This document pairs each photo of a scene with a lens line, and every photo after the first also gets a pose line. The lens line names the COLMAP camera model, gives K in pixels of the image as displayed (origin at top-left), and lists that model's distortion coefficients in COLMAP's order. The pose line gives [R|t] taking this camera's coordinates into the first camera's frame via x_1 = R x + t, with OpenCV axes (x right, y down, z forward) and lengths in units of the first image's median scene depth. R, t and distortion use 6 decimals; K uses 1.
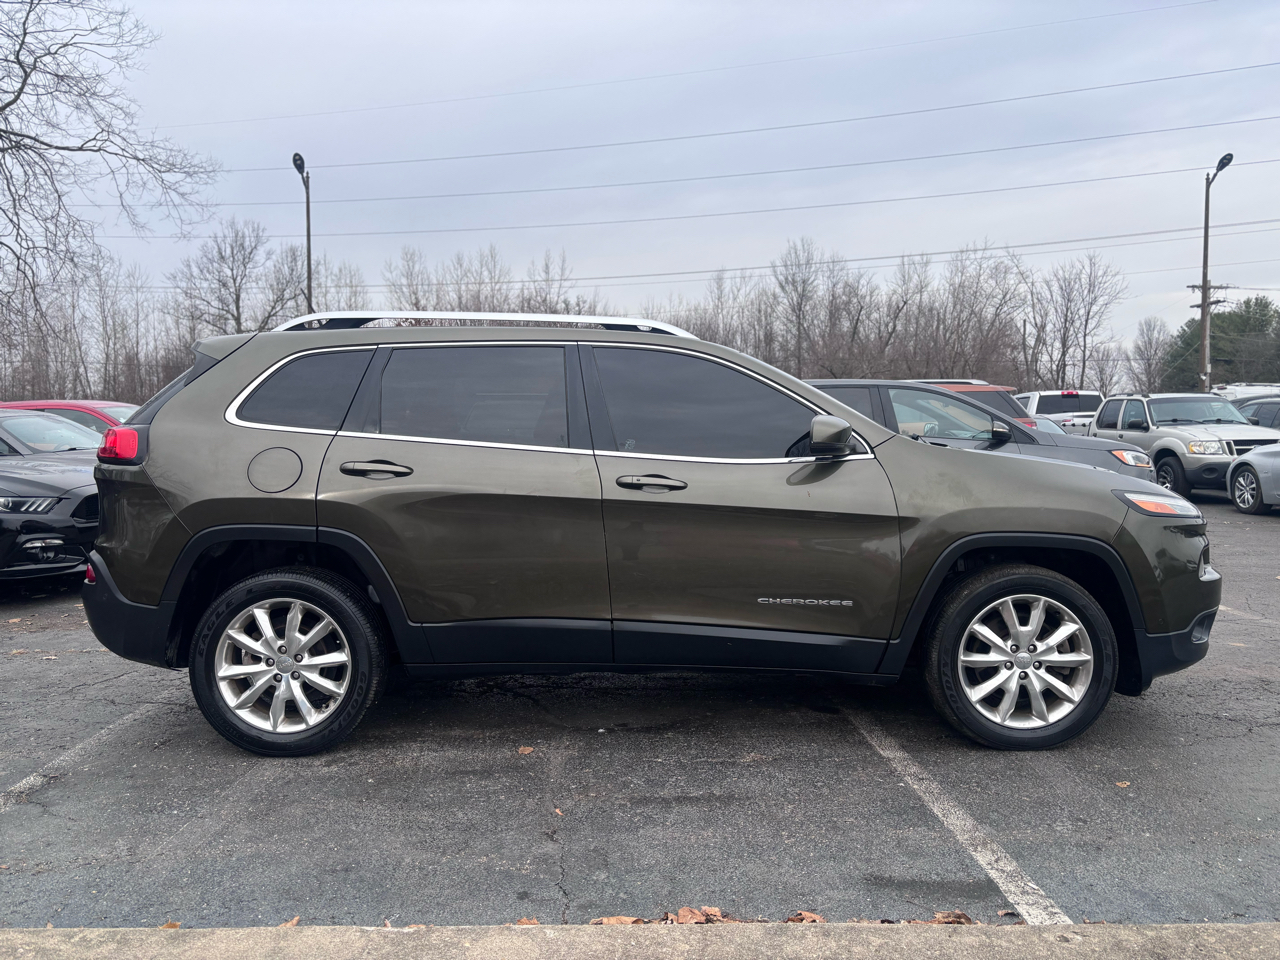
lens RADIAL K [[1105.1, 0, 634.2], [0, 1105.1, 525.2], [0, 0, 1]] dist [0.074024, -0.107139]
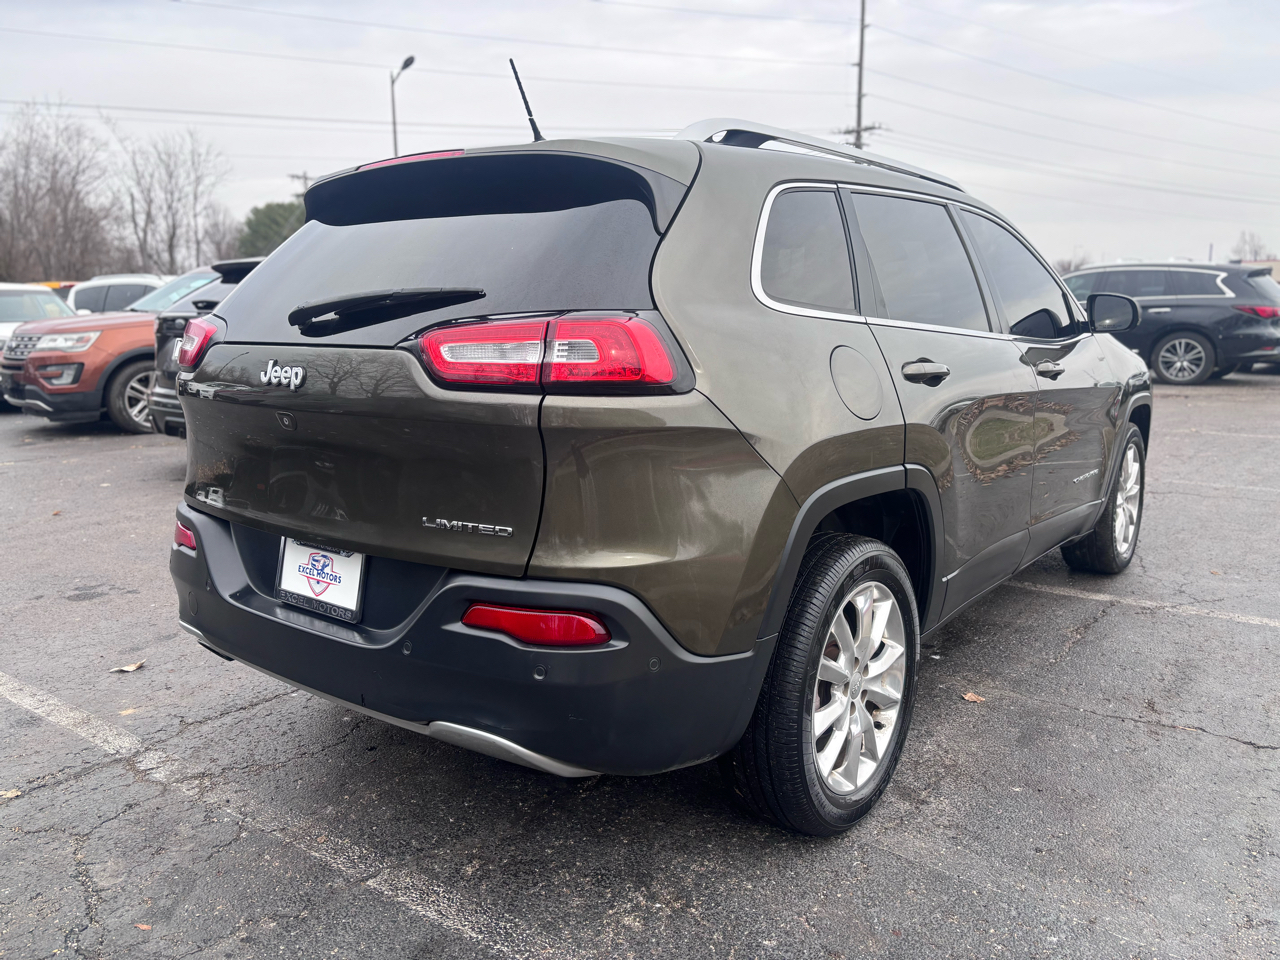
lens RADIAL K [[1105.1, 0, 634.2], [0, 1105.1, 525.2], [0, 0, 1]] dist [0.074024, -0.107139]
pose [[0.596800, -0.163514, 0.785552, -0.159314], [0.085421, 0.986400, 0.140425, -0.012260], [-0.797830, -0.016703, 0.602651, 0.128013]]
